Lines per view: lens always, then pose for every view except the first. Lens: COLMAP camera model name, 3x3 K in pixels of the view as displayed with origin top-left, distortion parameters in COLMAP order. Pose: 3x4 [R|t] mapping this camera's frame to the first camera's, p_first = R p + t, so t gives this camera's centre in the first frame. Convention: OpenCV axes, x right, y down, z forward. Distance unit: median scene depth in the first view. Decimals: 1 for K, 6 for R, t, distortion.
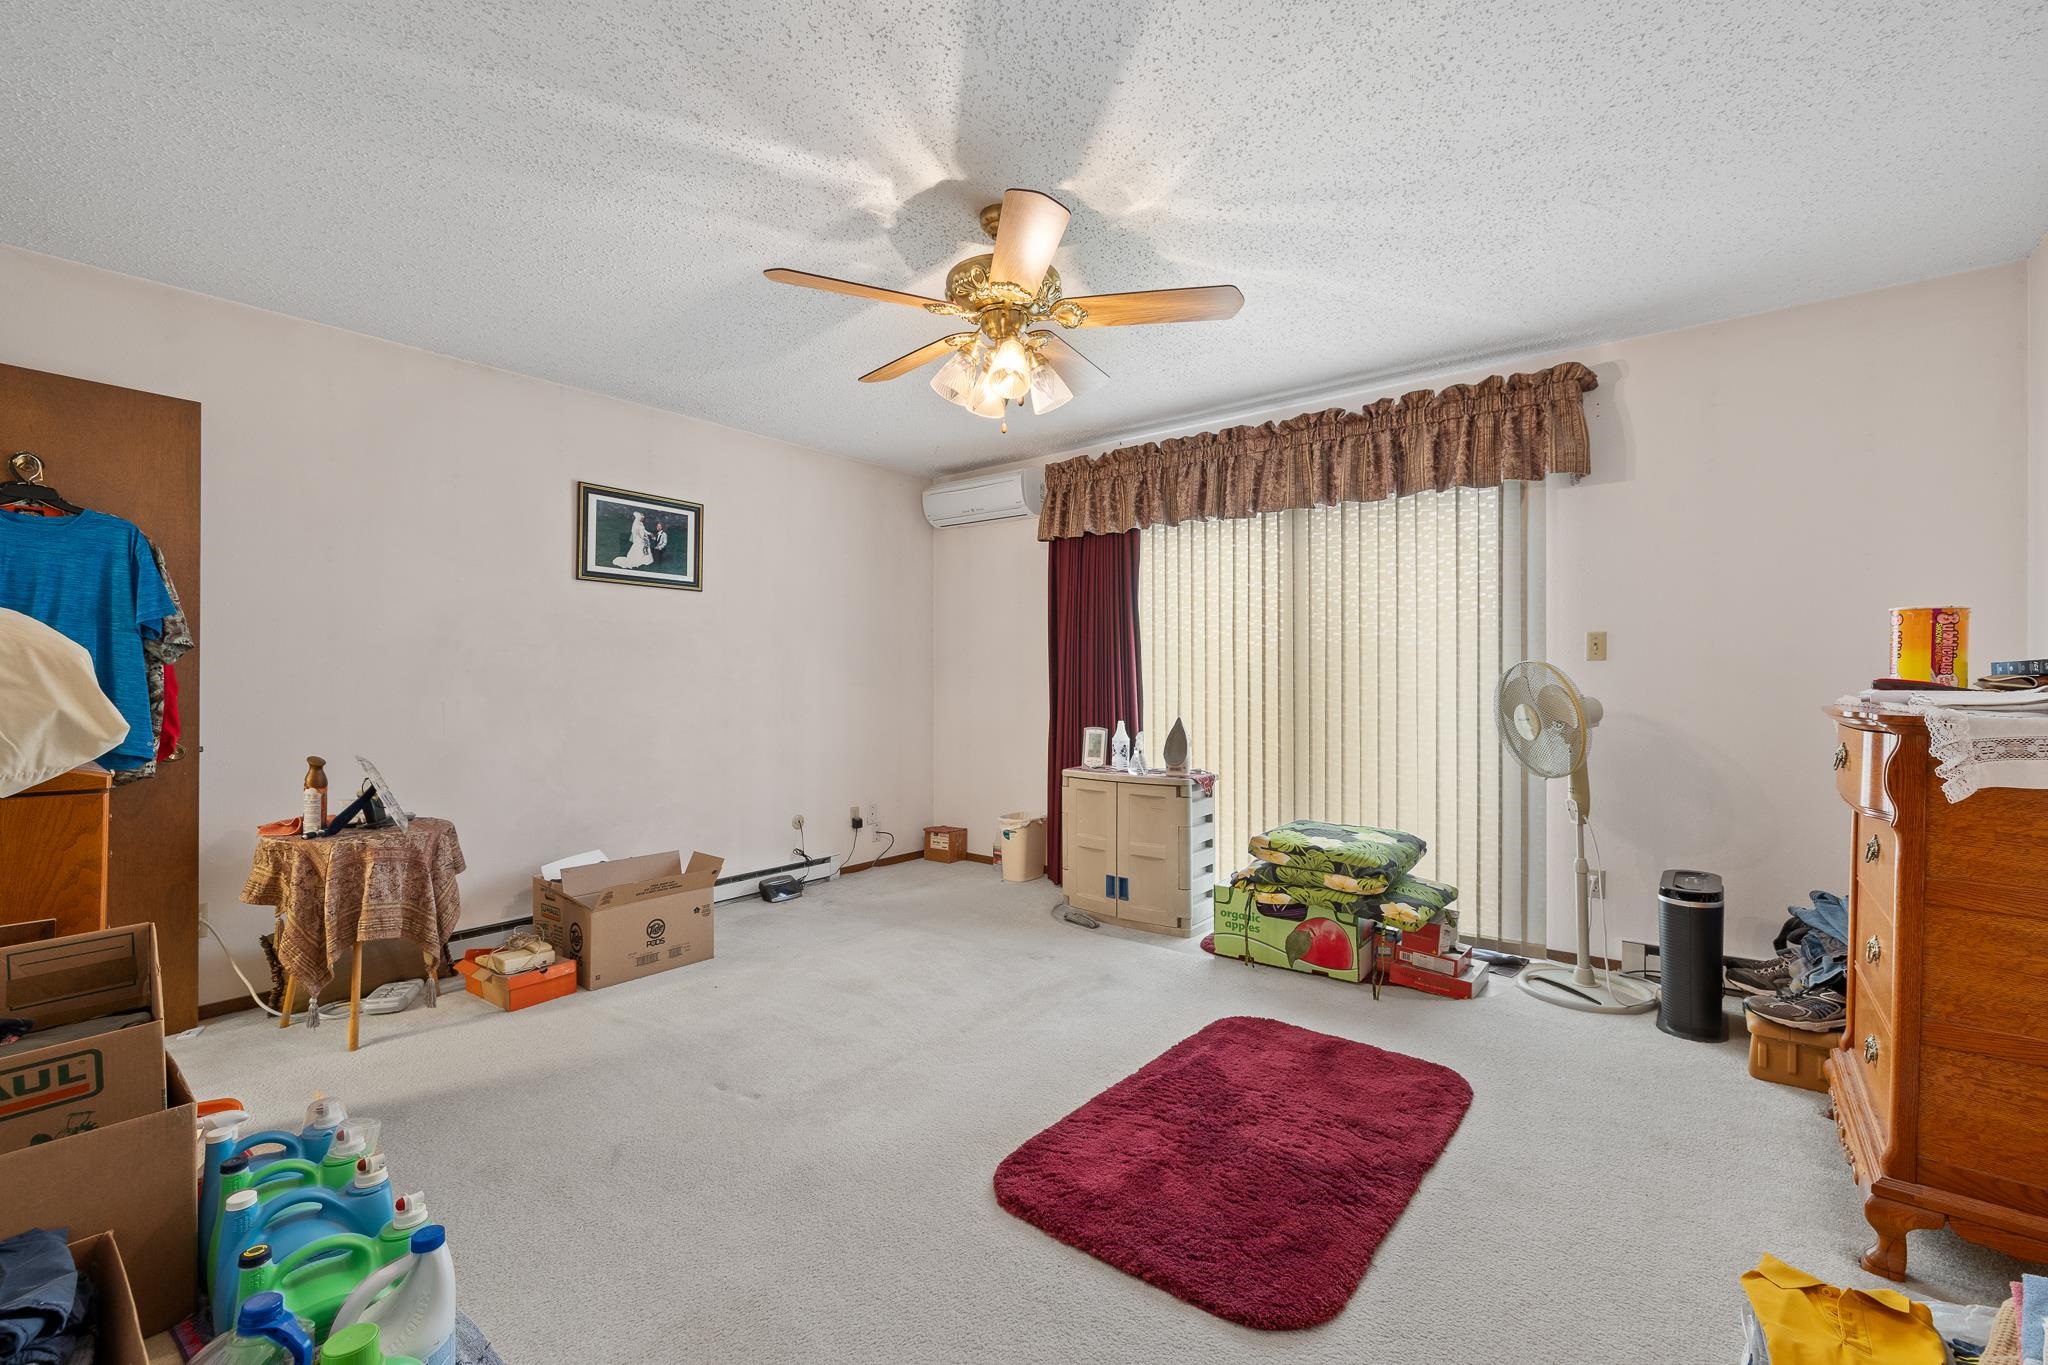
lens RADIAL K [[863.6, 0, 1024.0], [0, 863.6, 682.5], [0, 0, 1]] dist [0.000458, 0.000072]
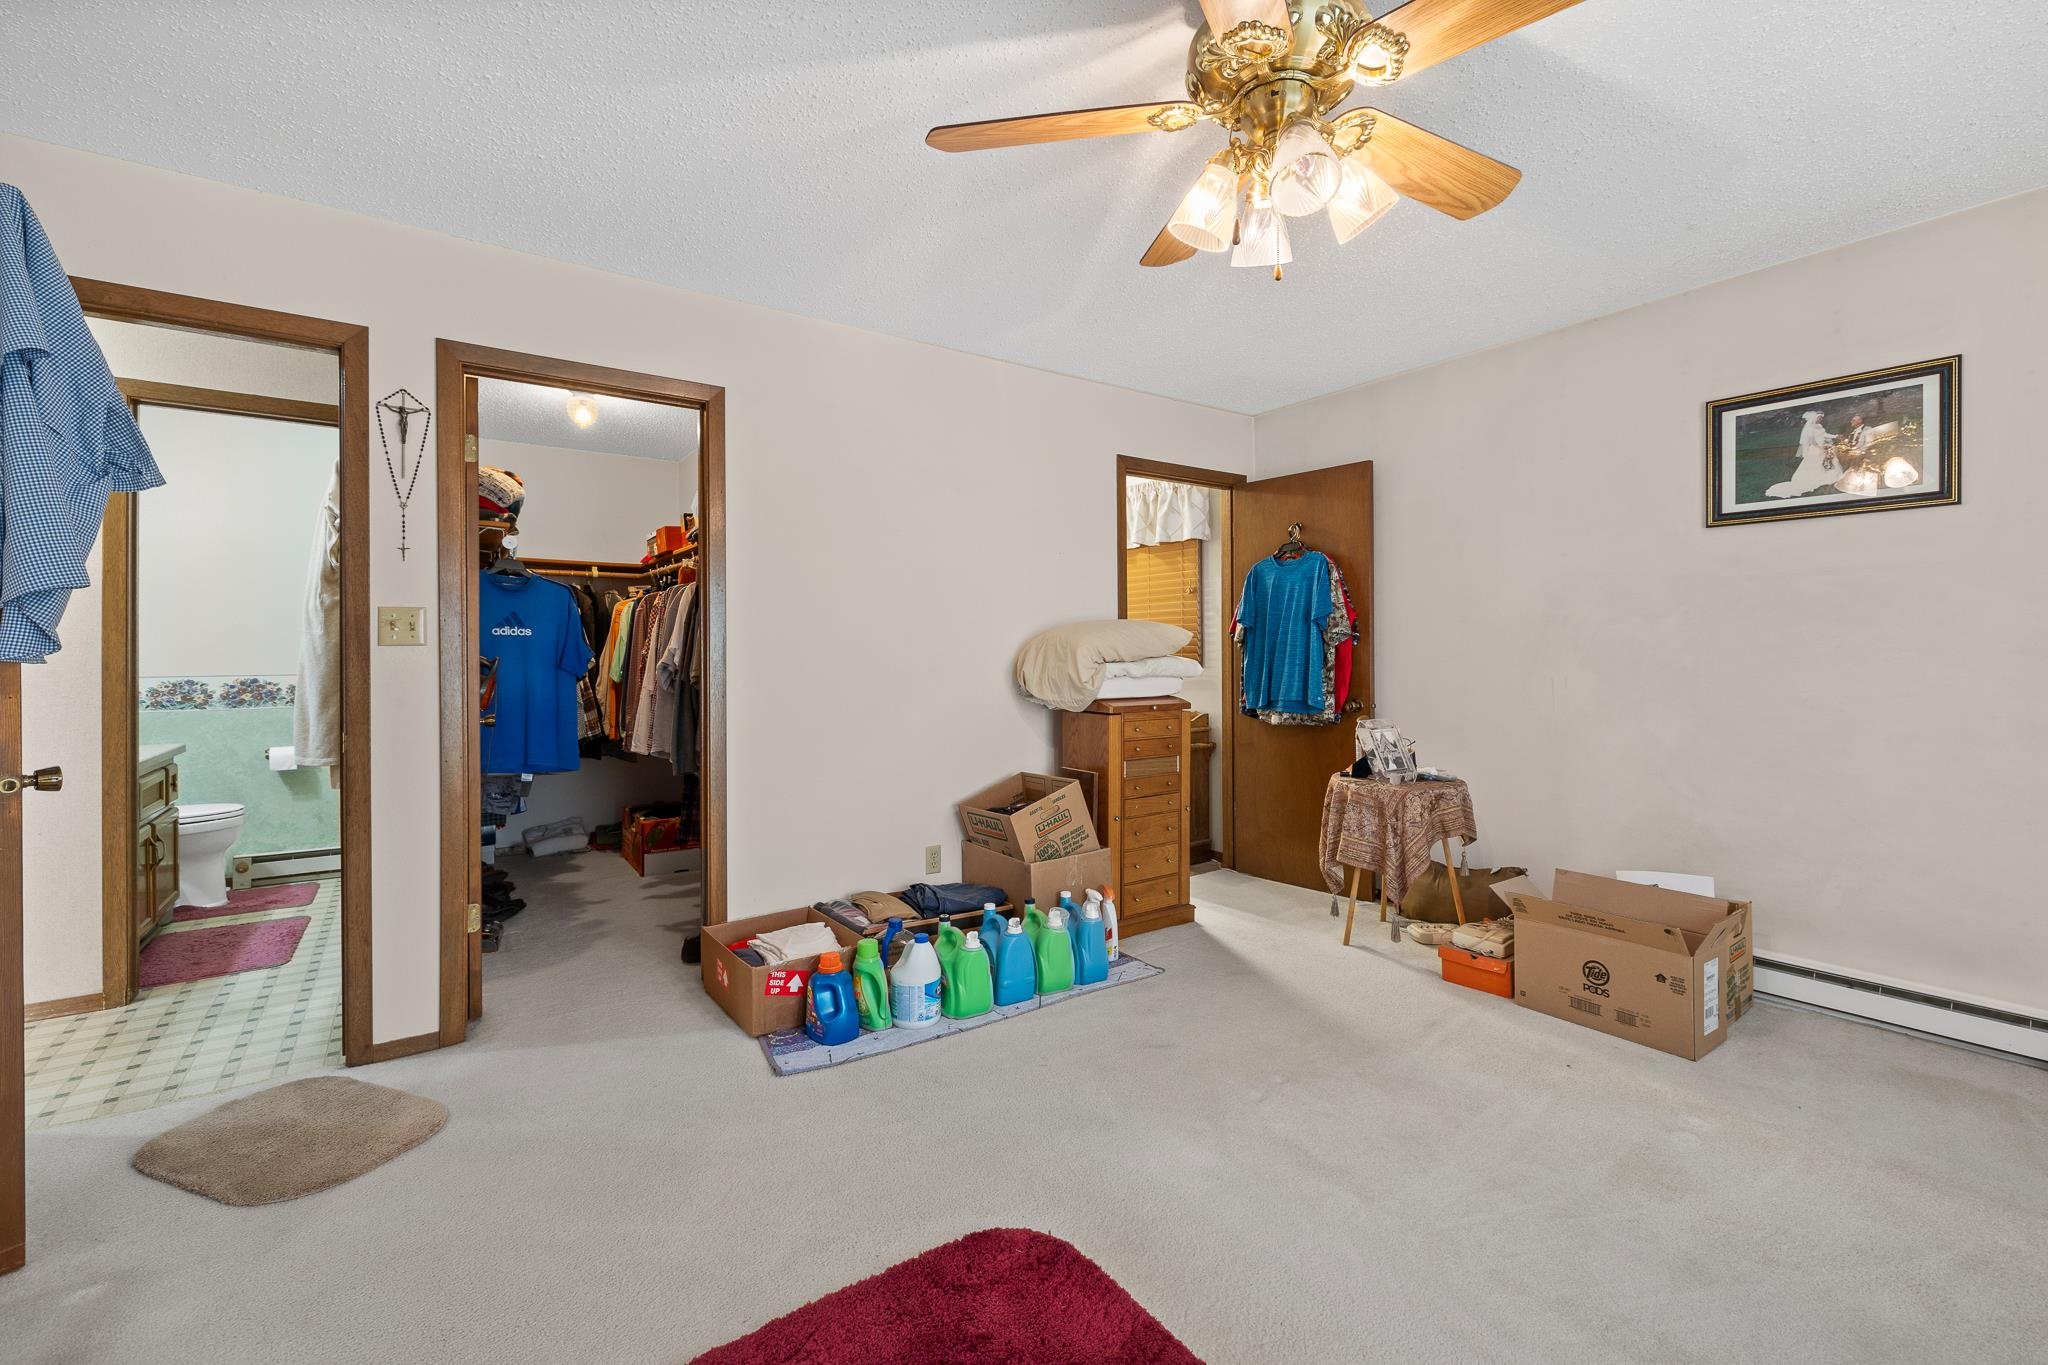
lens RADIAL K [[860.7, 0, 1026.6], [0, 860.7, 655.0], [0, 0, 1]] dist [-0.000110, -0.000006]
pose [[-0.272392, -0.002314, -0.962184, 0.464651], [0.000729, 0.999996, -0.002611, -0.001992], [0.962186, -0.001413, -0.272389, 0.711424]]
